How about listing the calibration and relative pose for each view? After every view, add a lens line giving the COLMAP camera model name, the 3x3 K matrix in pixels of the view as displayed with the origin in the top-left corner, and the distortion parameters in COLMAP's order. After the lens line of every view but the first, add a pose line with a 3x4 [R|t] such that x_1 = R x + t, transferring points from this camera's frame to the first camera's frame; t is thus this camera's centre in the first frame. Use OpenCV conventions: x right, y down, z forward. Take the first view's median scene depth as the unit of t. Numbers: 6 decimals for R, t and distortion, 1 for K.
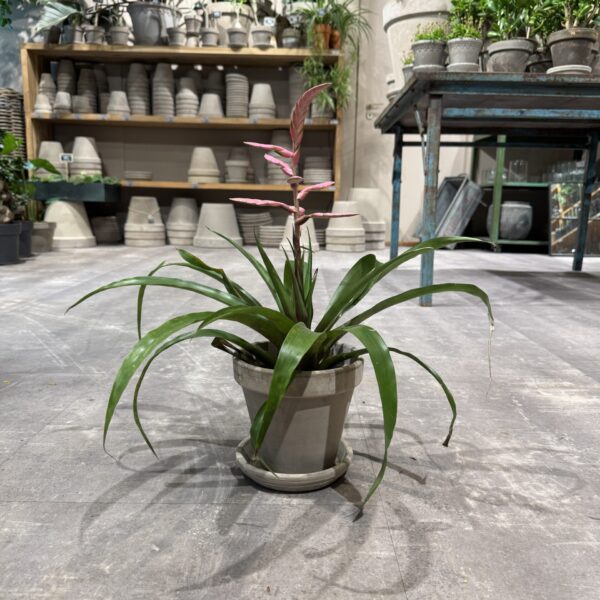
lens RADIAL K [[585.7, 0, 300.0], [0, 585.7, 300.0], [0, 0, 1]] dist [0.057569, -0.103909]
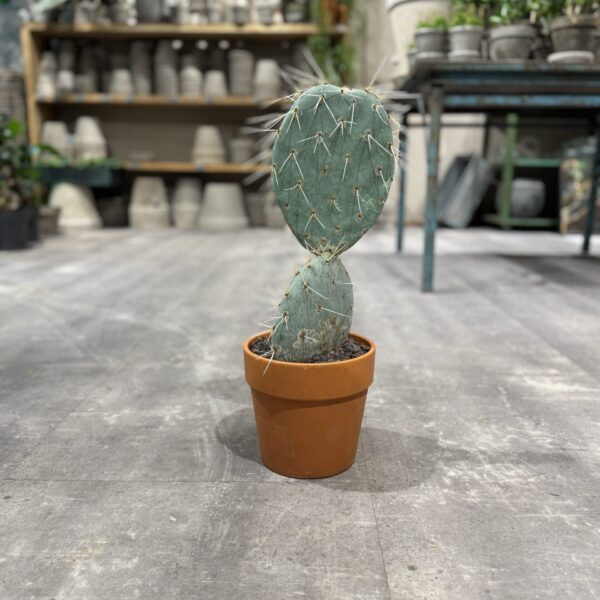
lens RADIAL K [[606.1, 0, 297.7], [0, 606.1, 300.6], [0, 0, 1]] dist [0.106588, -0.228638]
pose [[0.999782, -0.005778, -0.020073, 0.010641], [0.006571, 0.999192, 0.039640, -0.020937], [0.019827, -0.039763, 0.999012, -0.068206]]
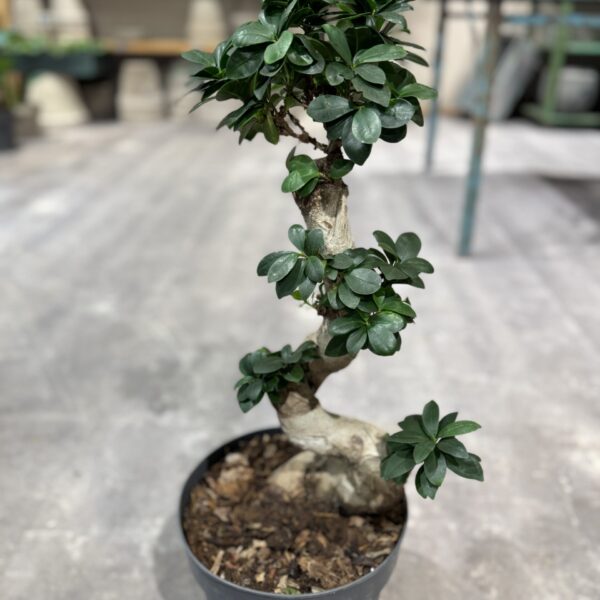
lens RADIAL K [[606.1, 0, 297.7], [0, 606.1, 300.6], [0, 0, 1]] dist [0.106588, -0.228638]
pose [[0.999287, 0.010049, -0.036382, 0.004221], [0.000457, 0.960618, 0.277871, -0.193123], [0.037742, -0.277690, 0.959929, 0.117175]]
